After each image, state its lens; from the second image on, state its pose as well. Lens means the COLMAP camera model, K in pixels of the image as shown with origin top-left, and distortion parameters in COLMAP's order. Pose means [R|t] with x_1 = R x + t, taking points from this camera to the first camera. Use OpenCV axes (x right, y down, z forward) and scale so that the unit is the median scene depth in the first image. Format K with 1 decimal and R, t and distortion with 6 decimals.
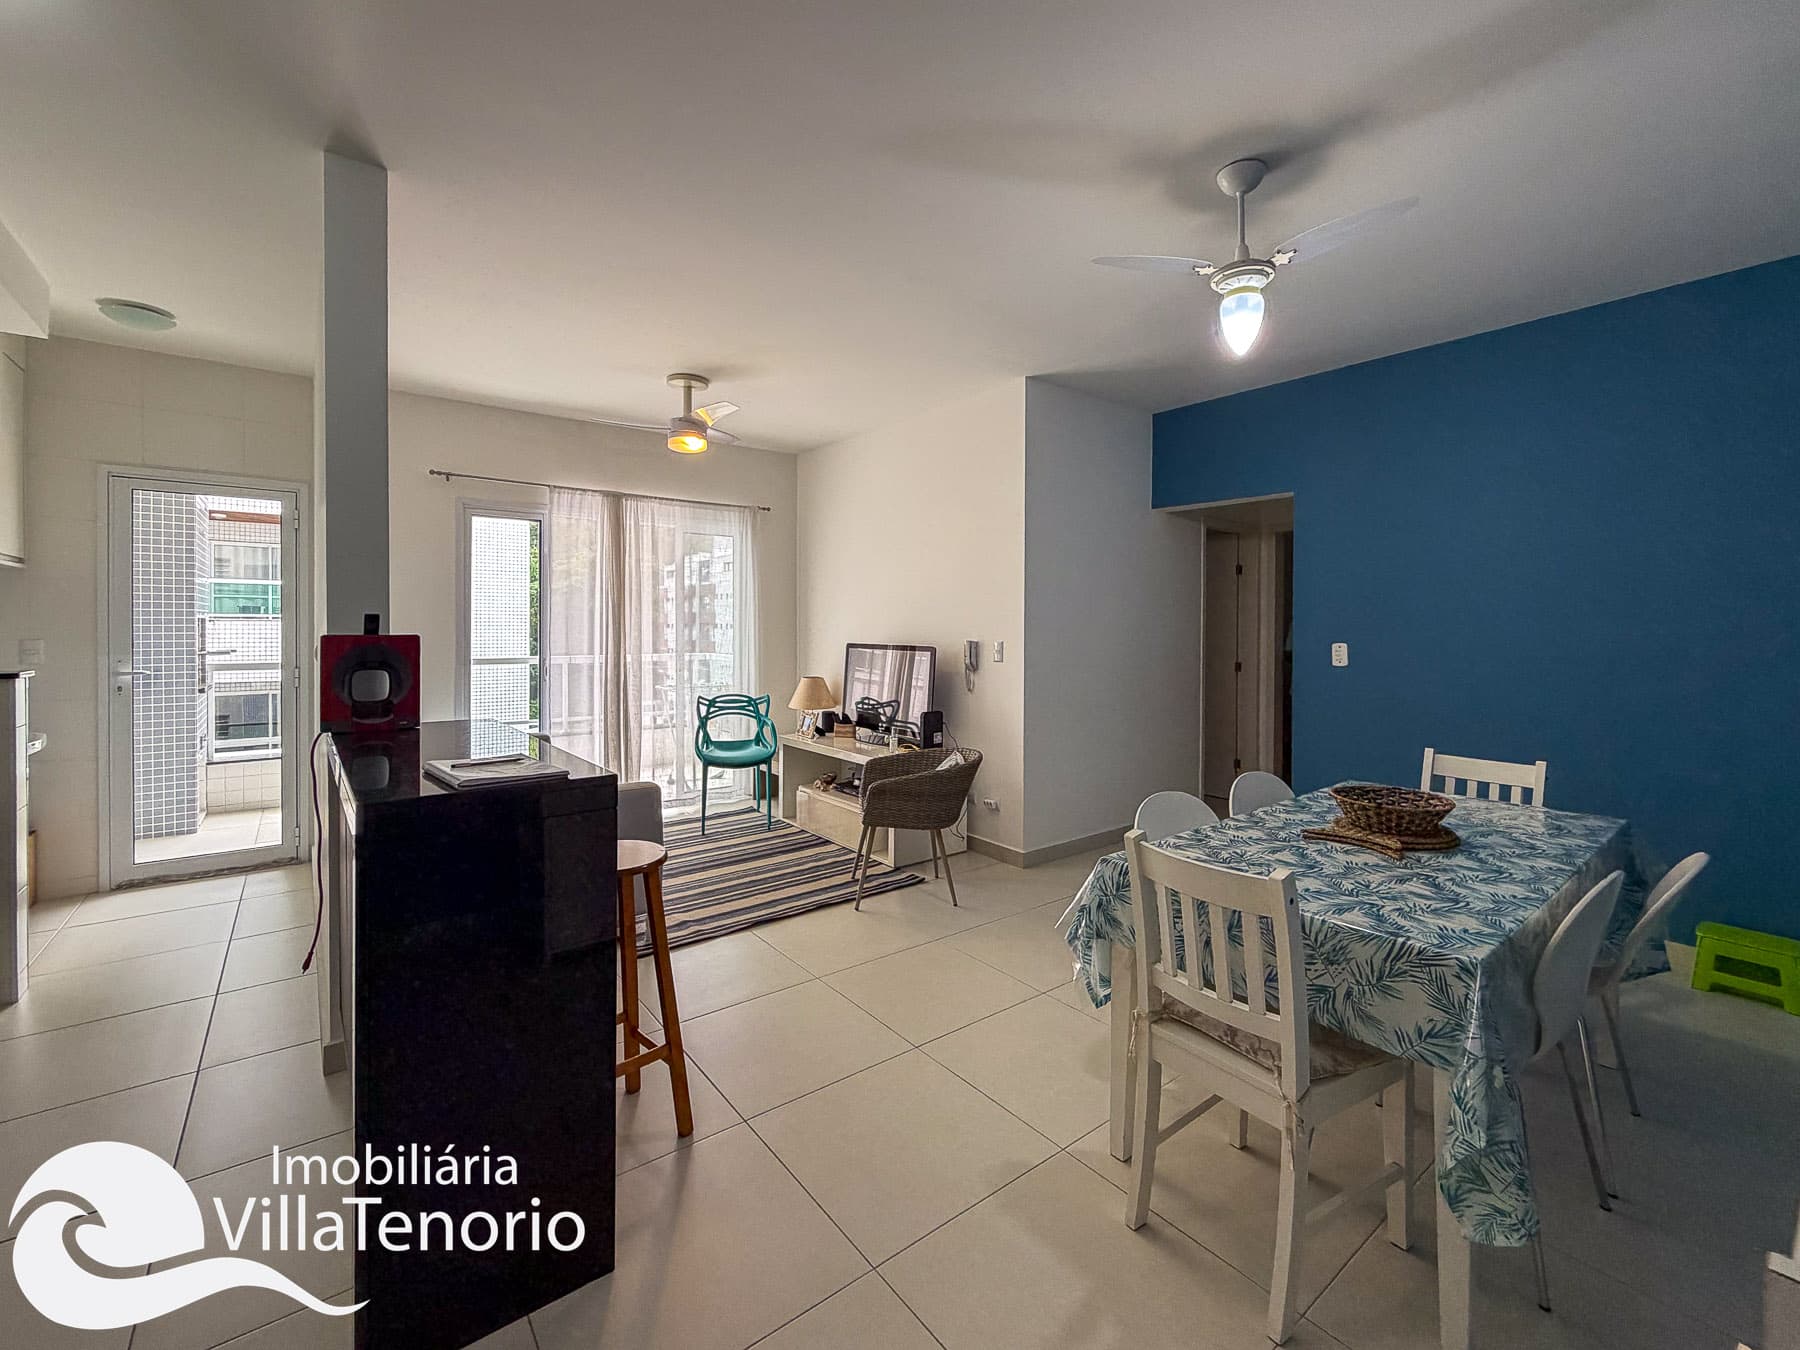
lens RADIAL K [[764.4, 0, 884.1], [0, 764.4, 633.5], [0, 0, 1]] dist [0.003280, -0.001785]
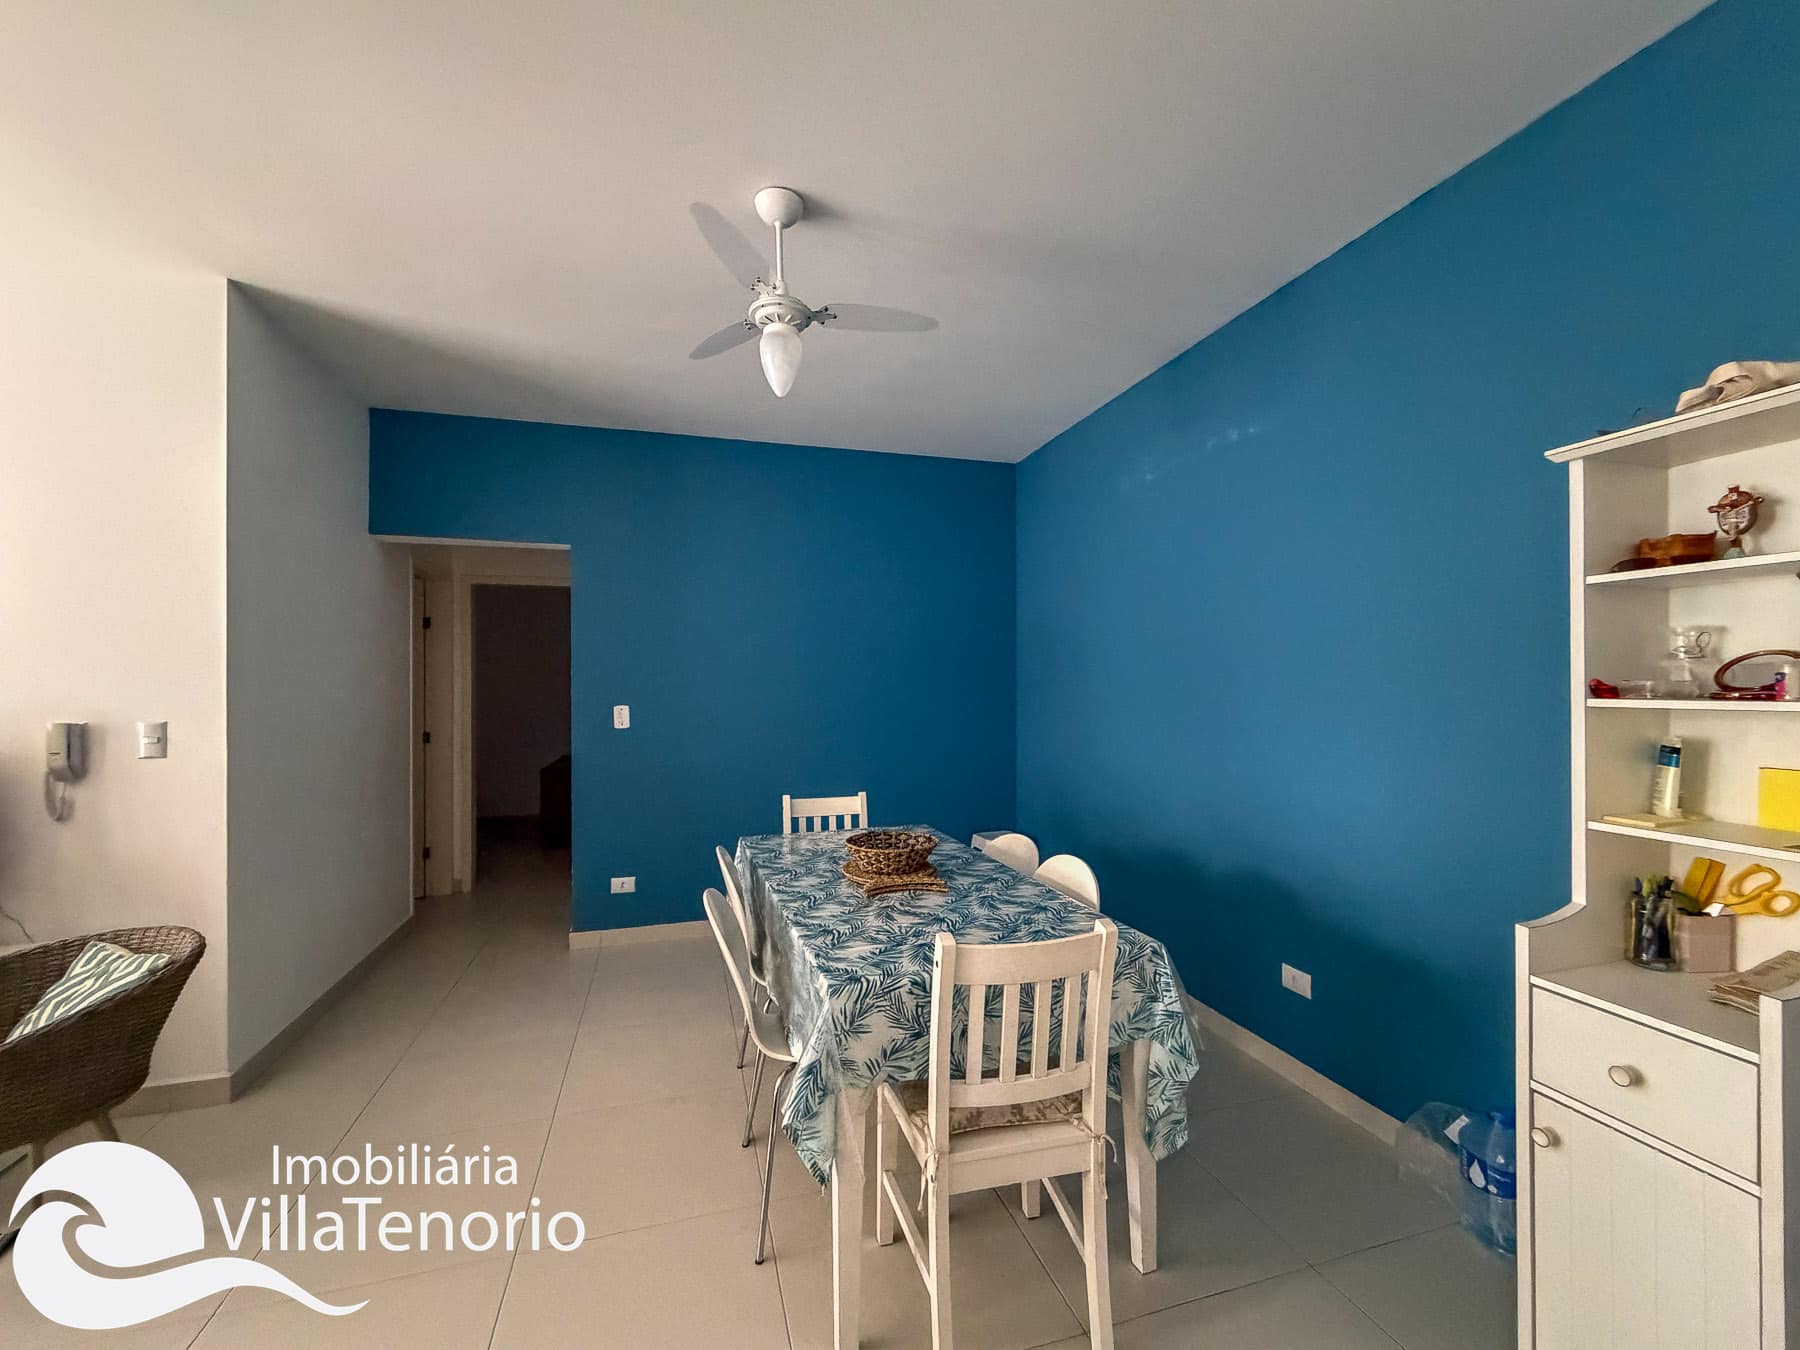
lens RADIAL K [[764.4, 0, 890.4], [0, 764.4, 675.5], [0, 0, 1]] dist [0.003280, -0.001785]
pose [[0.346269, 0.002412, 0.938132, -0.182535], [0.018797, 0.999778, -0.009508, -0.008236], [-0.937947, 0.020926, 0.346147, 0.284129]]
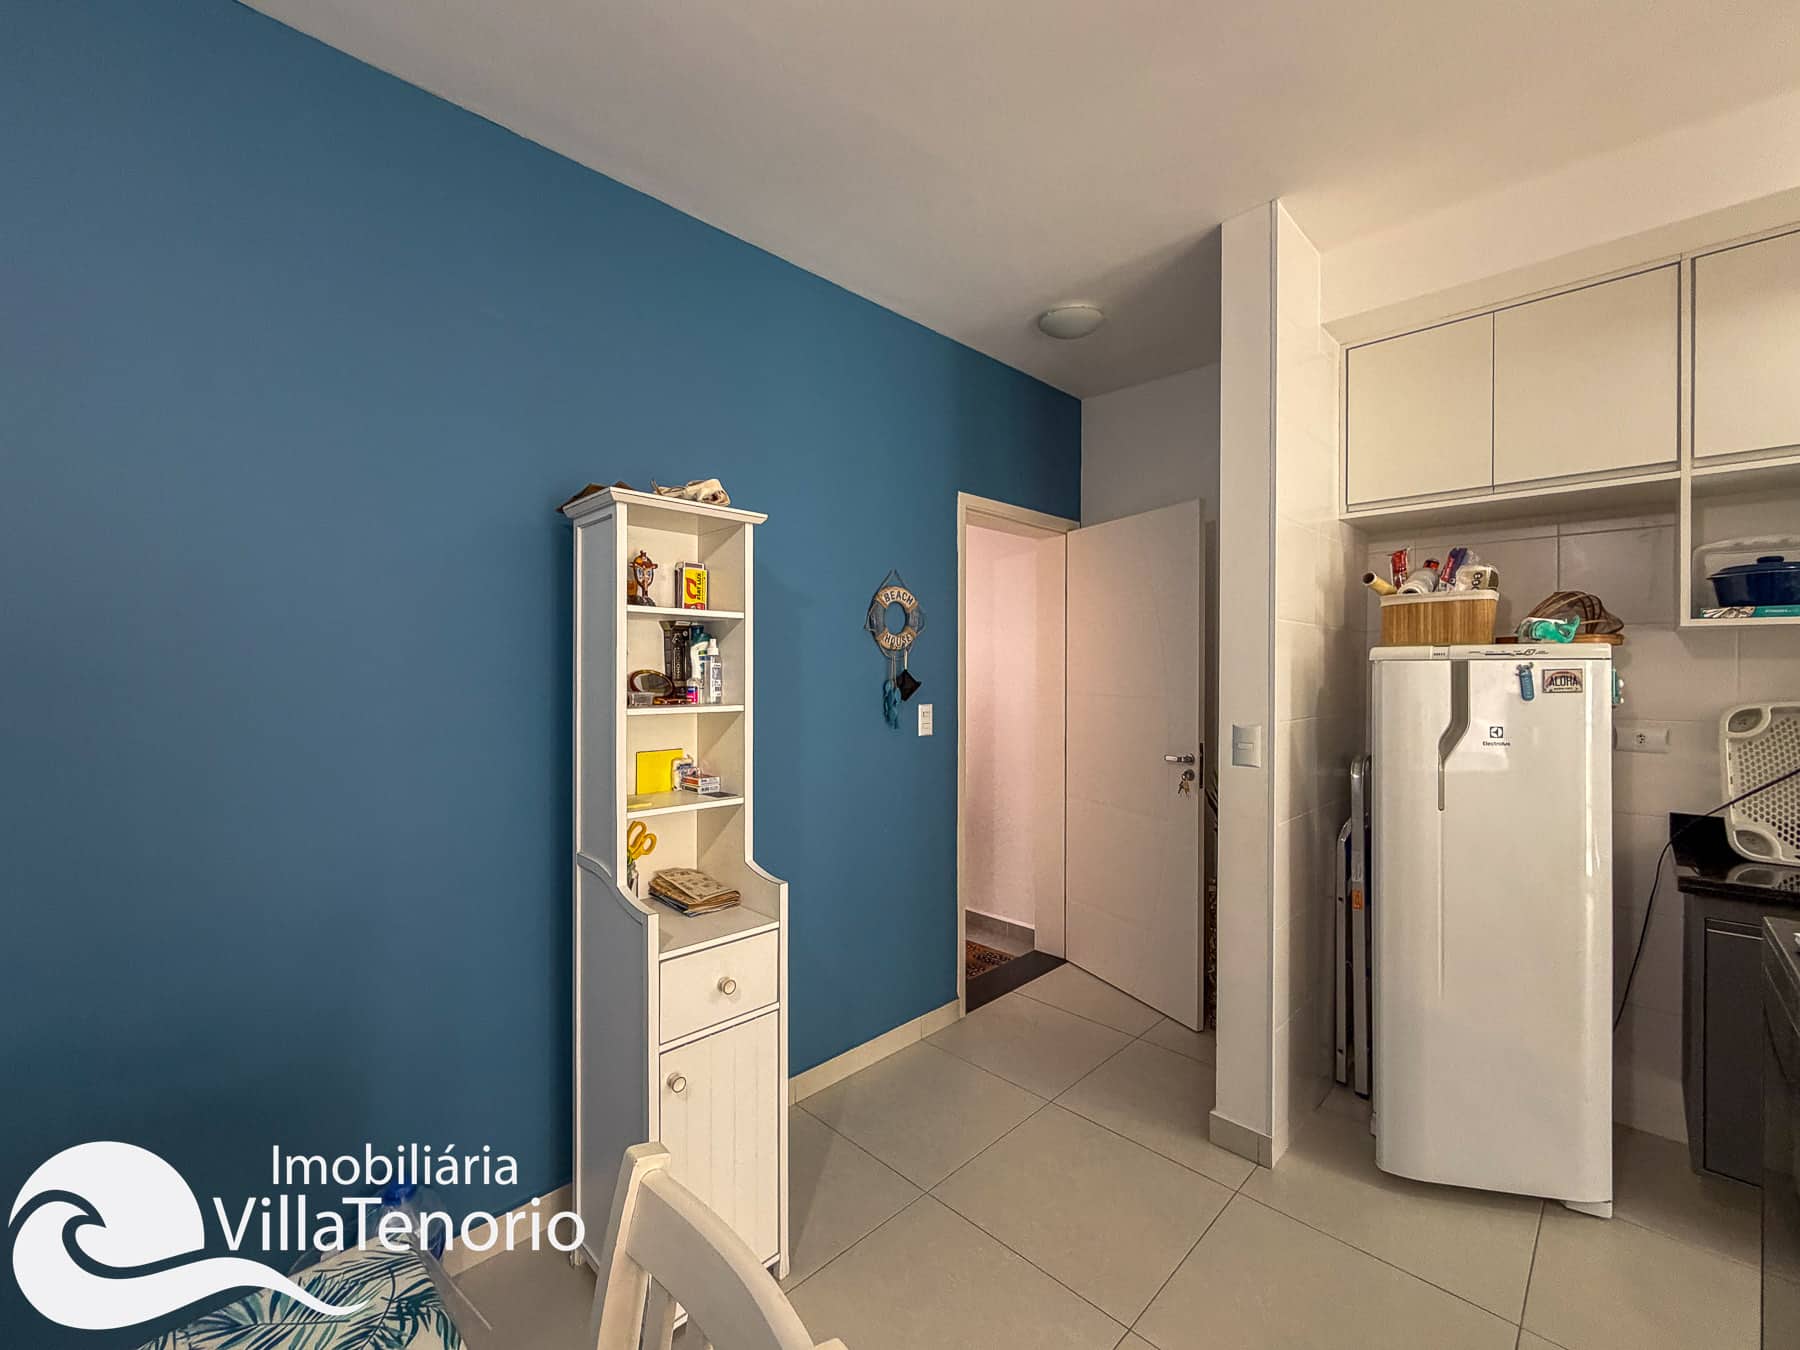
lens RADIAL K [[764.4, 0, 874.7], [0, 764.4, 678.0], [0, 0, 1]] dist [0.003280, -0.001785]
pose [[-0.992213, -0.003036, -0.124514, 0.125684], [-0.005981, 0.999711, 0.023284, -0.020247], [0.124408, 0.023847, -0.991945, 0.497386]]
